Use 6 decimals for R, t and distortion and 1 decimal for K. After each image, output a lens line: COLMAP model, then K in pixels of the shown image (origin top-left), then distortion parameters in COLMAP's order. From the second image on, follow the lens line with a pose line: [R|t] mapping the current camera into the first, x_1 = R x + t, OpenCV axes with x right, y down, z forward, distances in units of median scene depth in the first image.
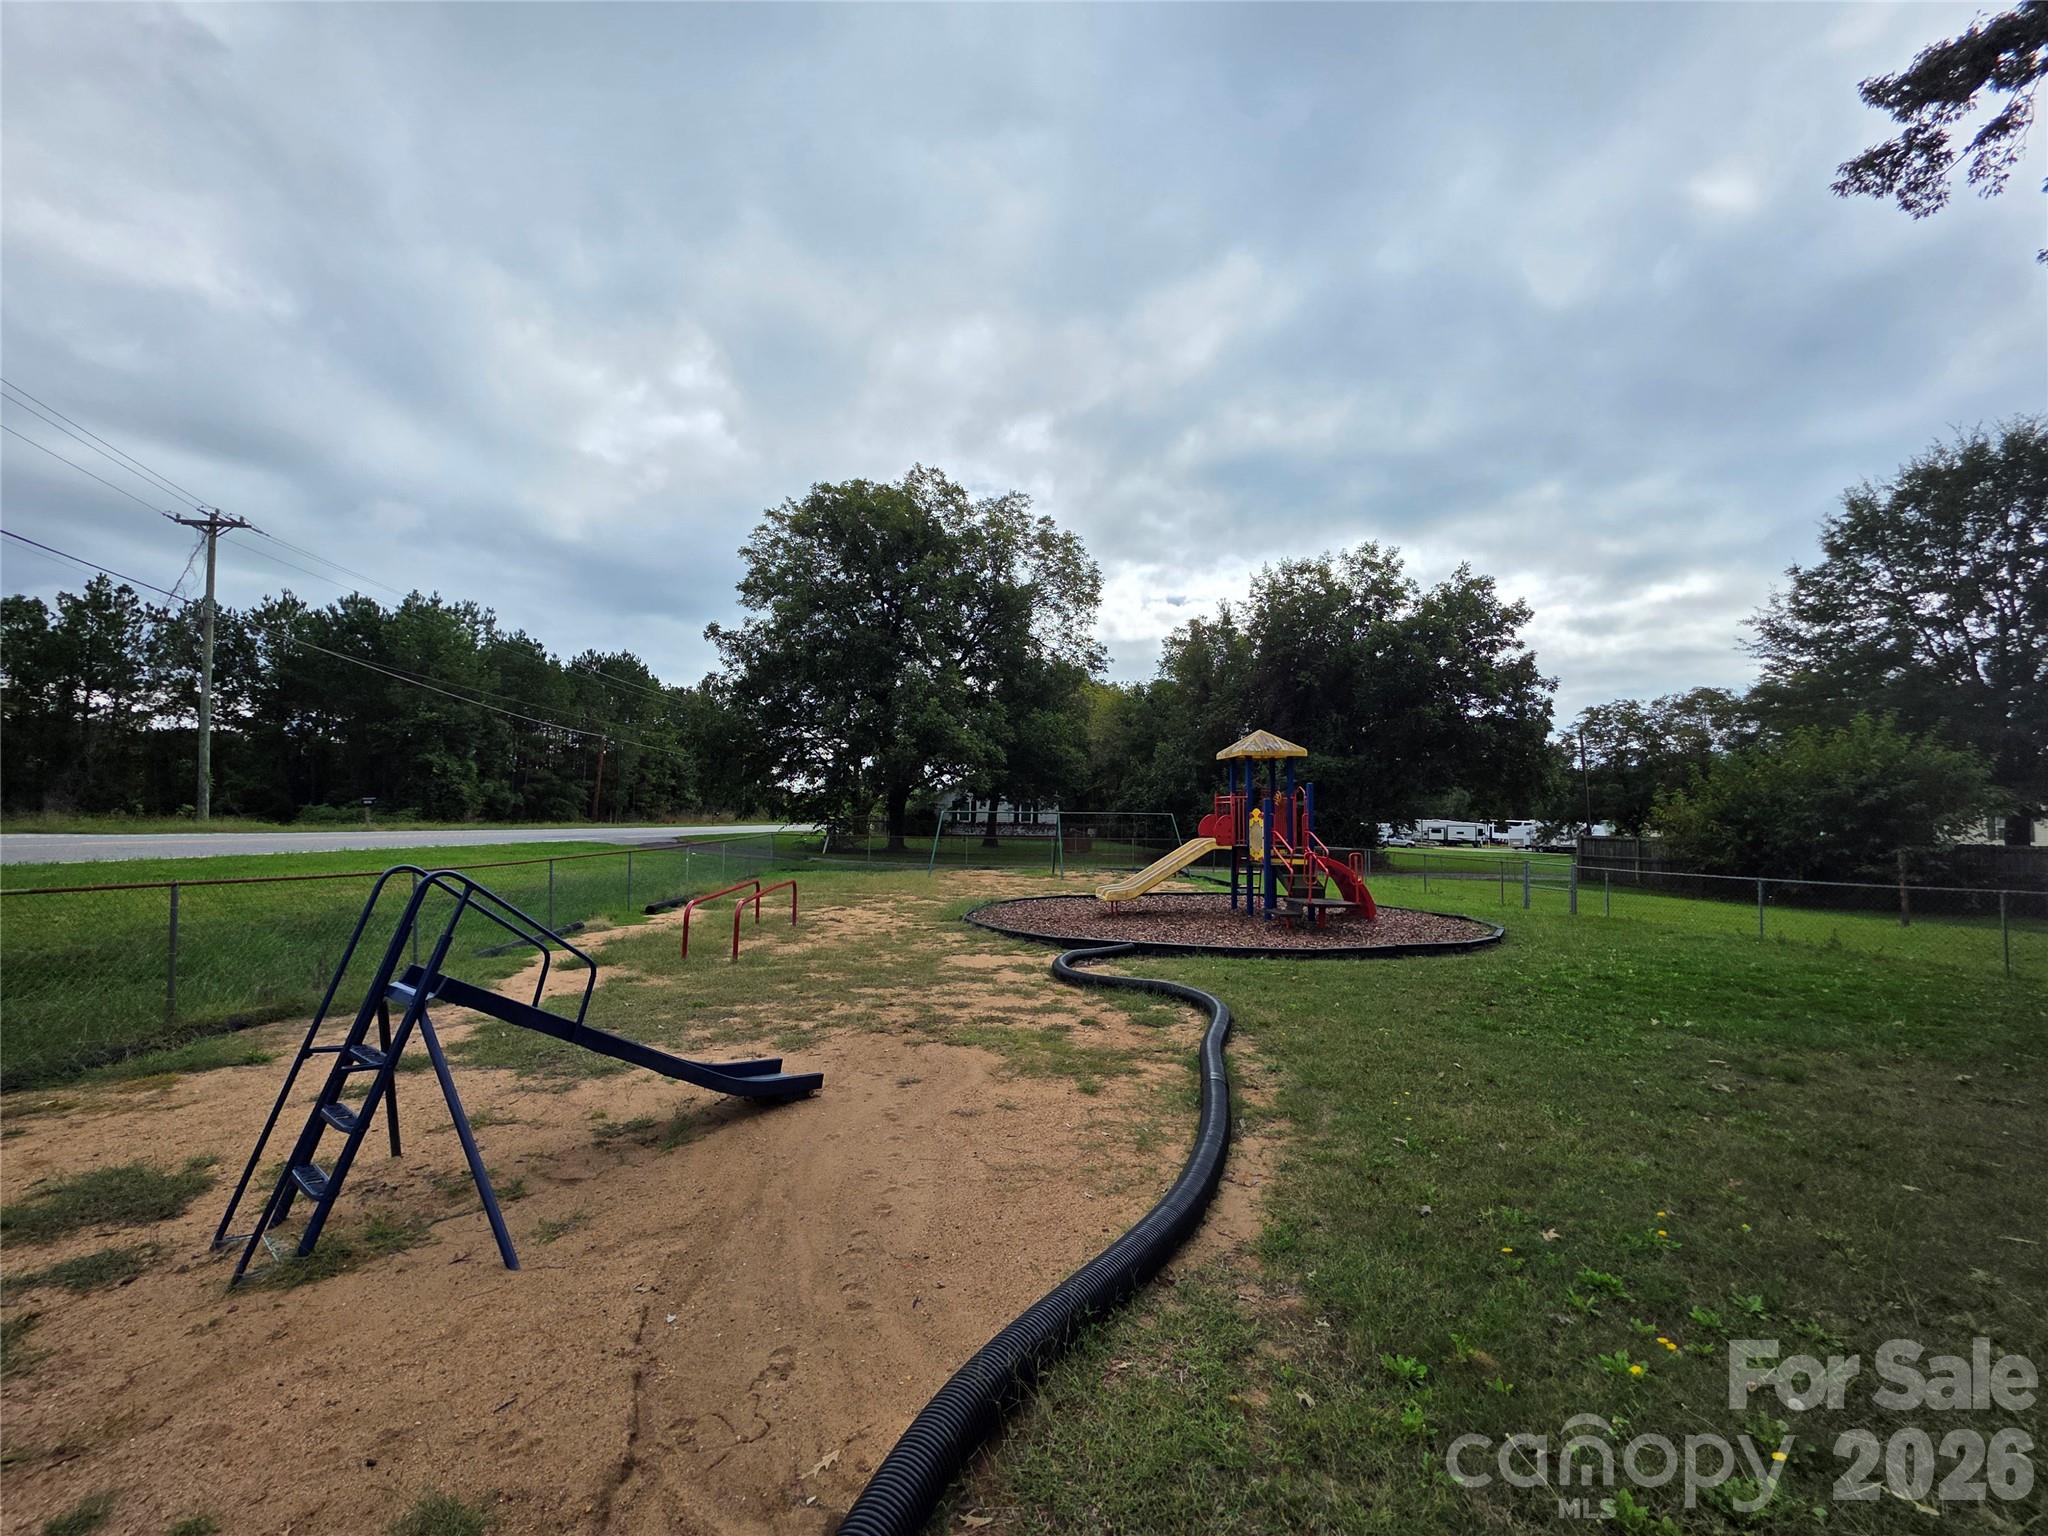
lens RADIAL K [[822.6, 0, 1032.0], [0, 822.6, 766.1], [0, 0, 1]] dist [0.001651, -0.000135]
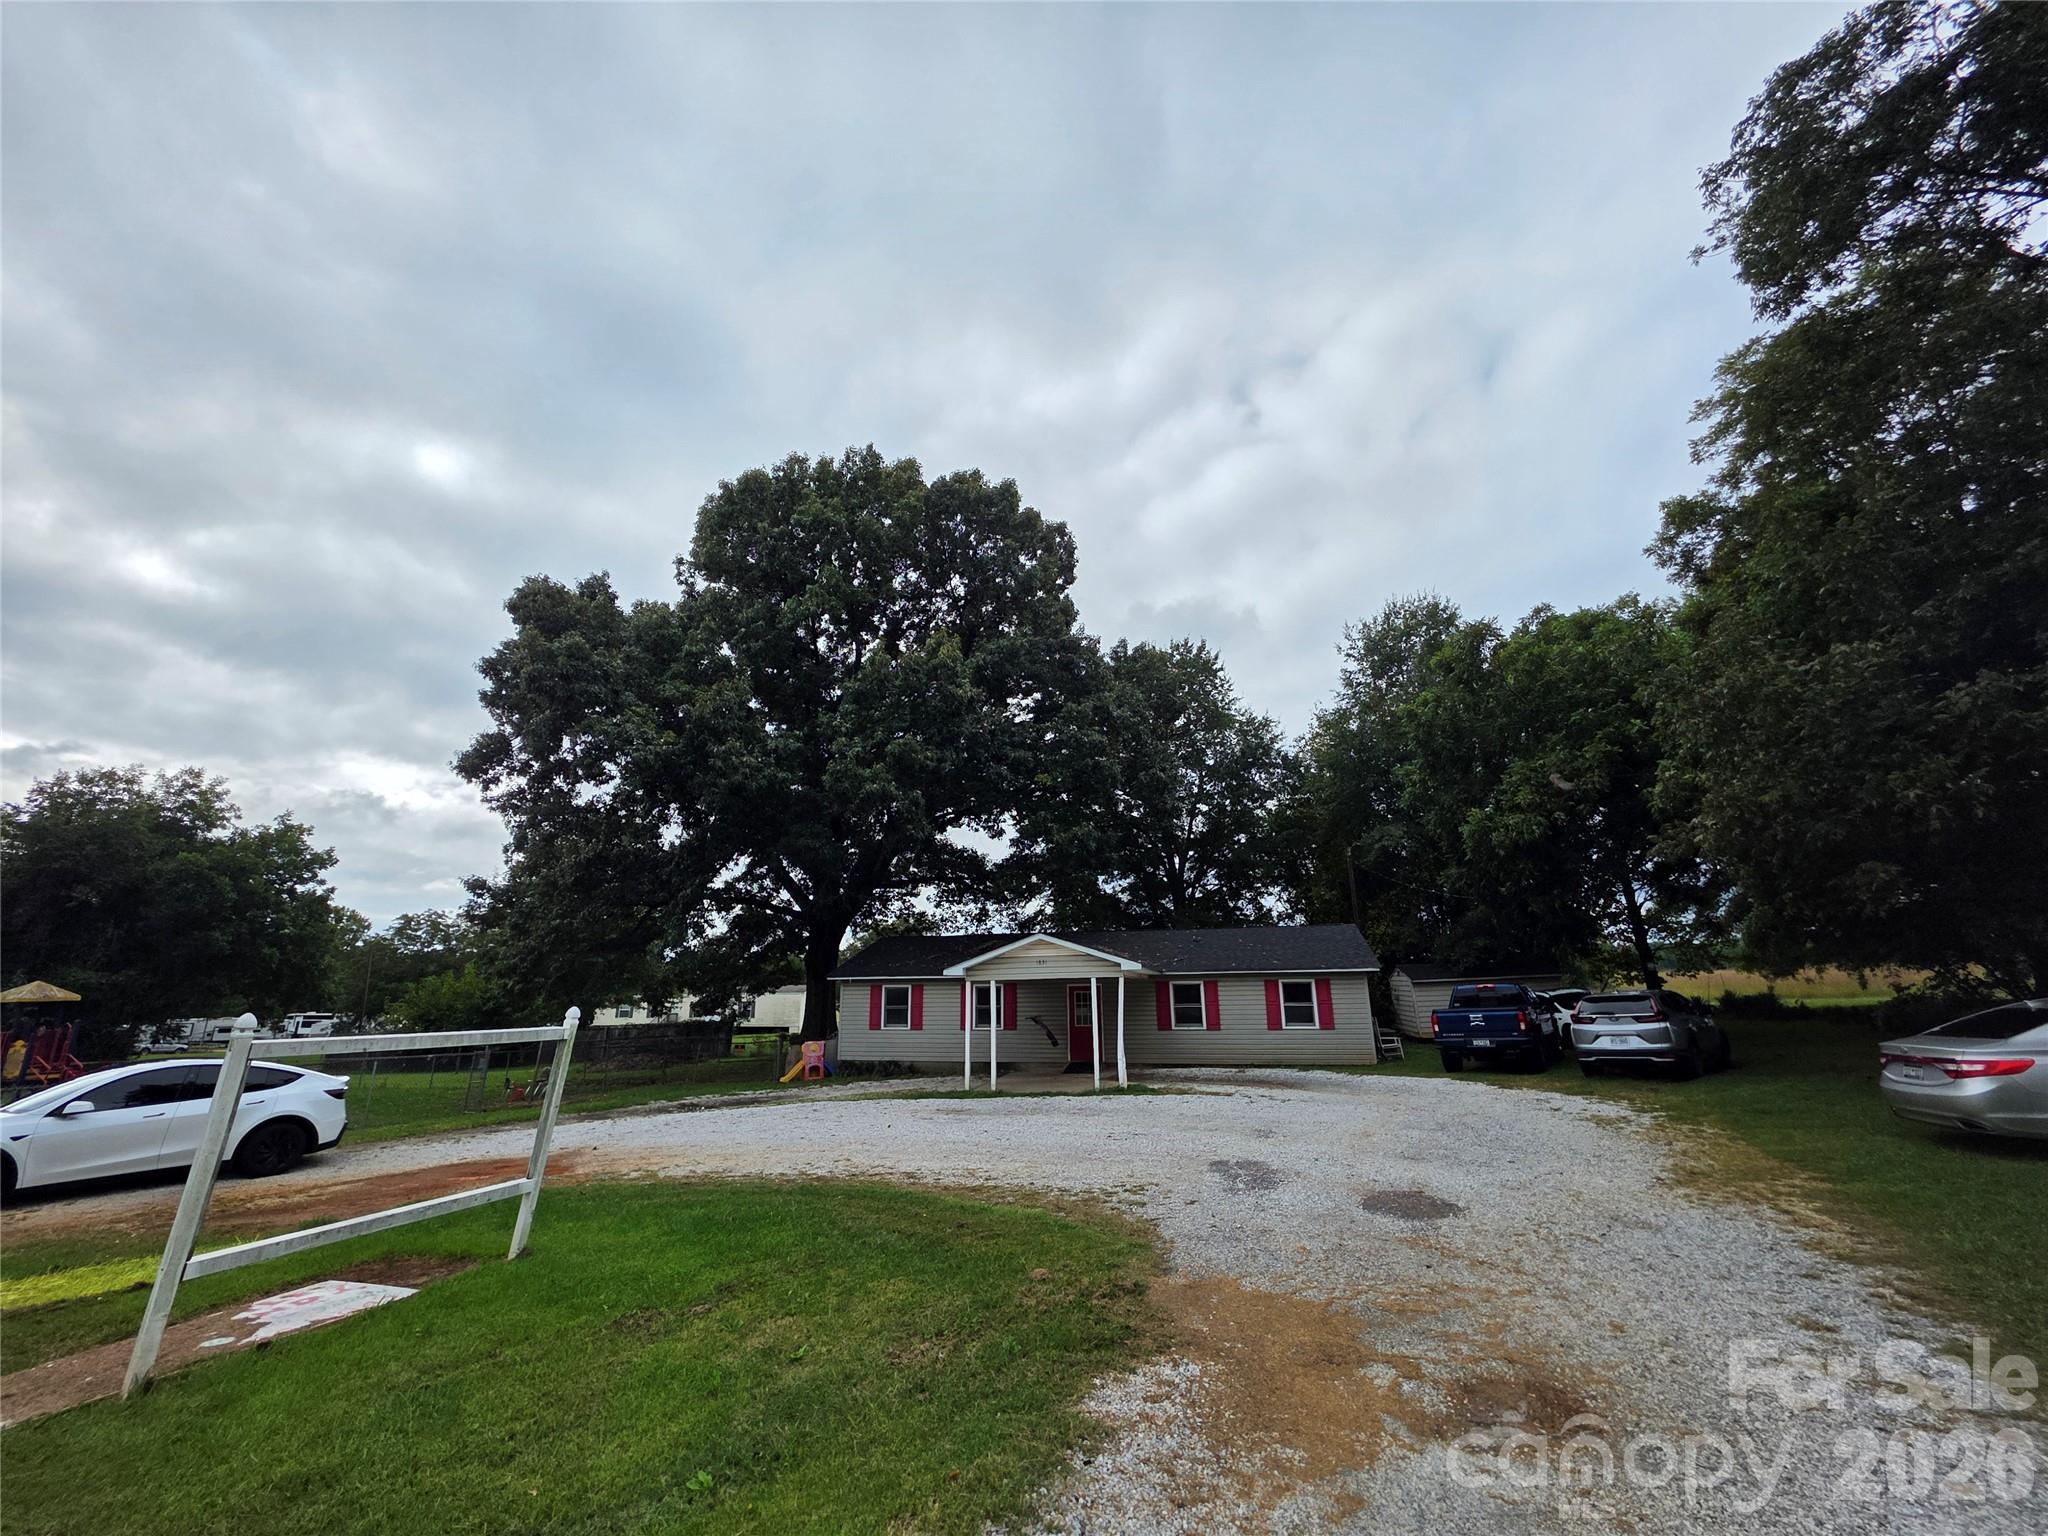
lens RADIAL K [[822.6, 0, 1032.0], [0, 822.6, 766.1], [0, 0, 1]] dist [0.001651, -0.000135]
pose [[0.363875, 0.220275, 0.905027, -0.210869], [-0.023926, 0.973525, -0.227327, -0.055405], [-0.931140, 0.061065, 0.359512, -0.509365]]
